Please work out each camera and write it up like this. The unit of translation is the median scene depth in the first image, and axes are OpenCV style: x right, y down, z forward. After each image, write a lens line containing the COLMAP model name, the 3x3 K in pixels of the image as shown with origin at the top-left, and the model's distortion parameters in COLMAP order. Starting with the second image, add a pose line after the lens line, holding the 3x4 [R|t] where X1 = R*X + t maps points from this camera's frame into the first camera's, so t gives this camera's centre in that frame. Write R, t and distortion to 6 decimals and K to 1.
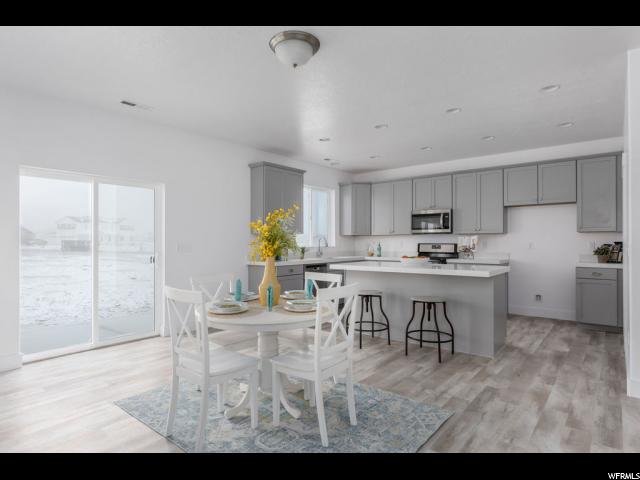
lens RADIAL K [[368.8, 0, 318.7], [0, 368.8, 240.3], [0, 0, 1]] dist [-0.000292, -0.003013]
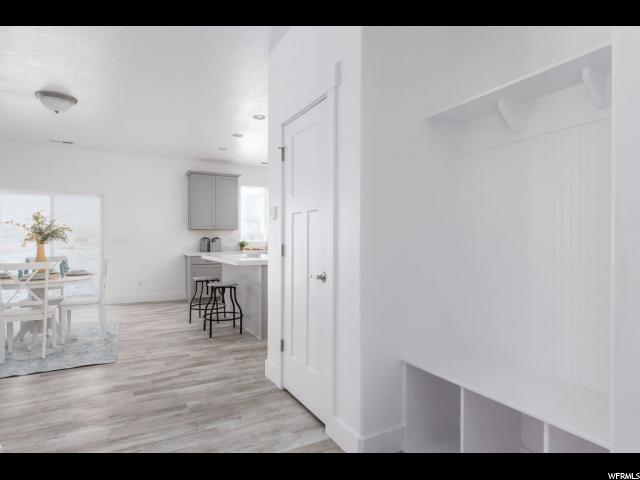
lens RADIAL K [[368.8, 0, 316.4], [0, 368.8, 240.3], [0, 0, 1]] dist [-0.000292, -0.003013]
pose [[0.928340, 0.005695, -0.371688, 0.652846], [-0.003023, 0.999965, 0.007772, 0.006186], [0.371719, -0.006091, 0.928325, 0.017123]]
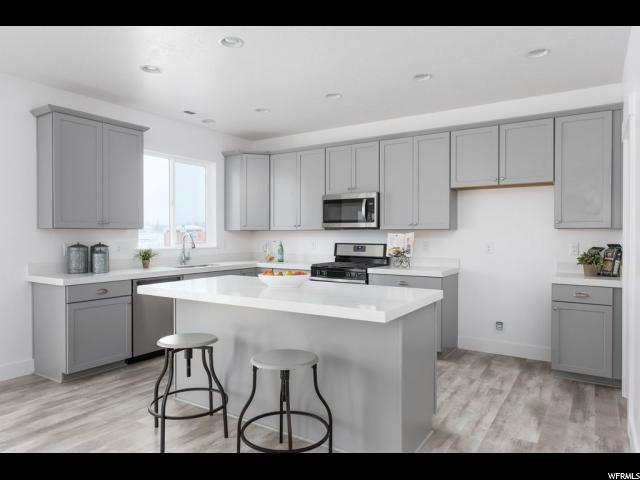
lens RADIAL K [[432.6, 0, 319.9], [0, 432.6, 239.2], [0, 0, 1]] dist [0.001378, 0.005767]
pose [[0.993744, 0.000411, 0.111678, 0.181731], [-0.002015, 0.999897, 0.014245, -0.011861], [-0.111660, -0.014381, 0.993642, 0.254001]]
